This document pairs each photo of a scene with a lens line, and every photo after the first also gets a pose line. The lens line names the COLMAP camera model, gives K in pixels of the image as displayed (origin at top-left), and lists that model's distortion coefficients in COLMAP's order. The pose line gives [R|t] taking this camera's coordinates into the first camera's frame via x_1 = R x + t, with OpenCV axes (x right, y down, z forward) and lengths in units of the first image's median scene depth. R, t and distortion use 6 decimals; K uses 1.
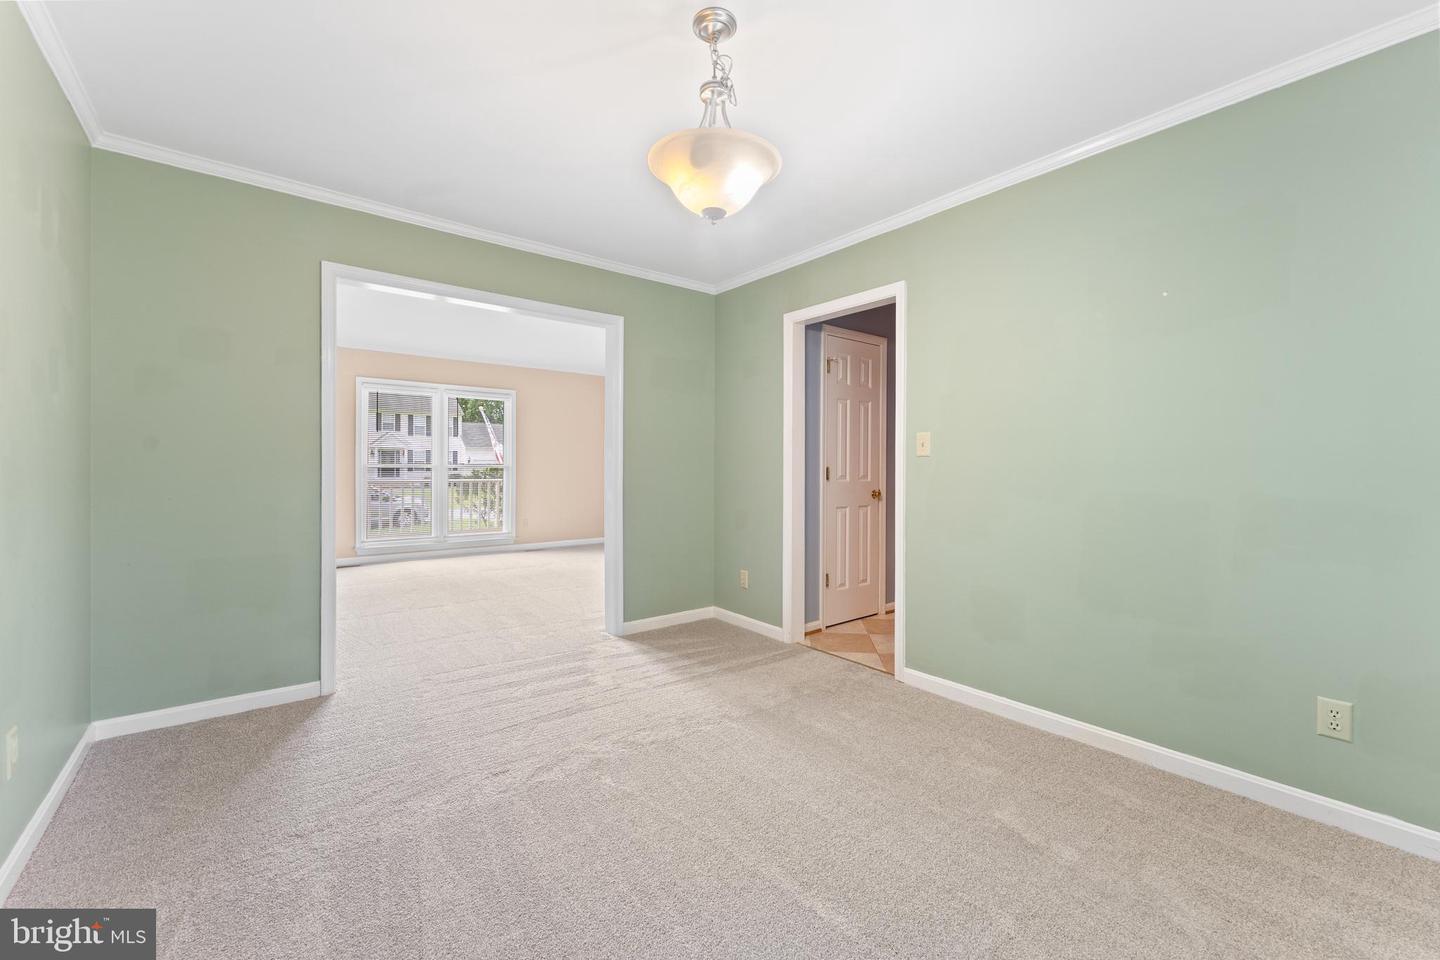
lens RADIAL K [[579.5, 0, 724.6], [0, 579.5, 467.7], [0, 0, 1]] dist [-0.000468, -0.001141]
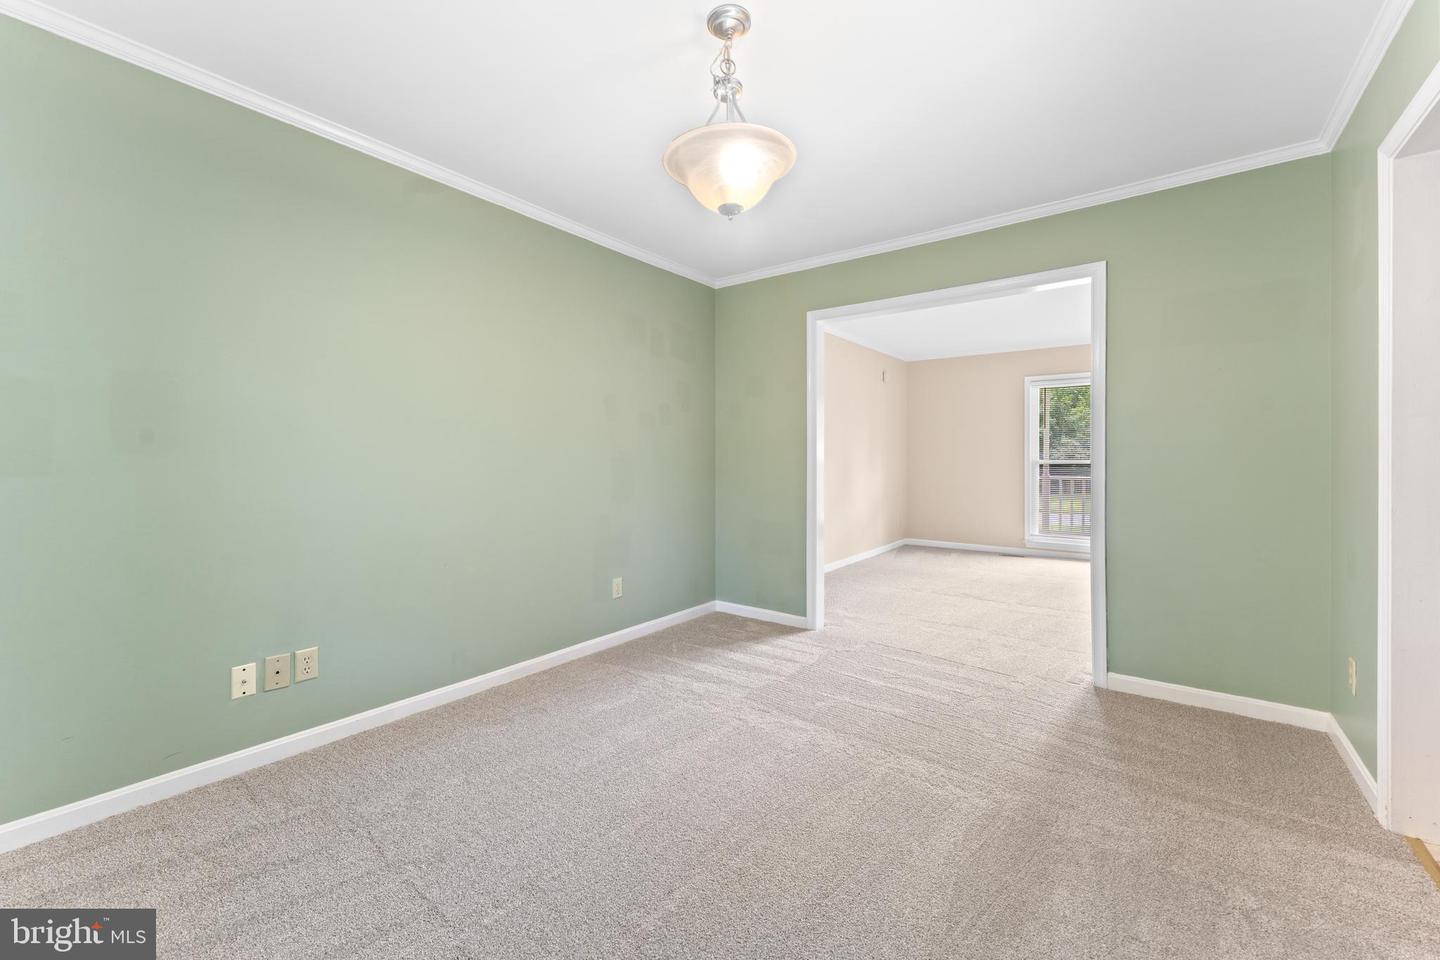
lens RADIAL K [[579.5, 0, 717.6], [0, 579.5, 476.6], [0, 0, 1]] dist [-0.000468, -0.001141]
pose [[0.245428, 0.024058, -0.969116, 0.458734], [-0.003684, 0.999708, 0.023885, -0.000646], [0.969408, -0.002292, 0.245445, 0.358240]]
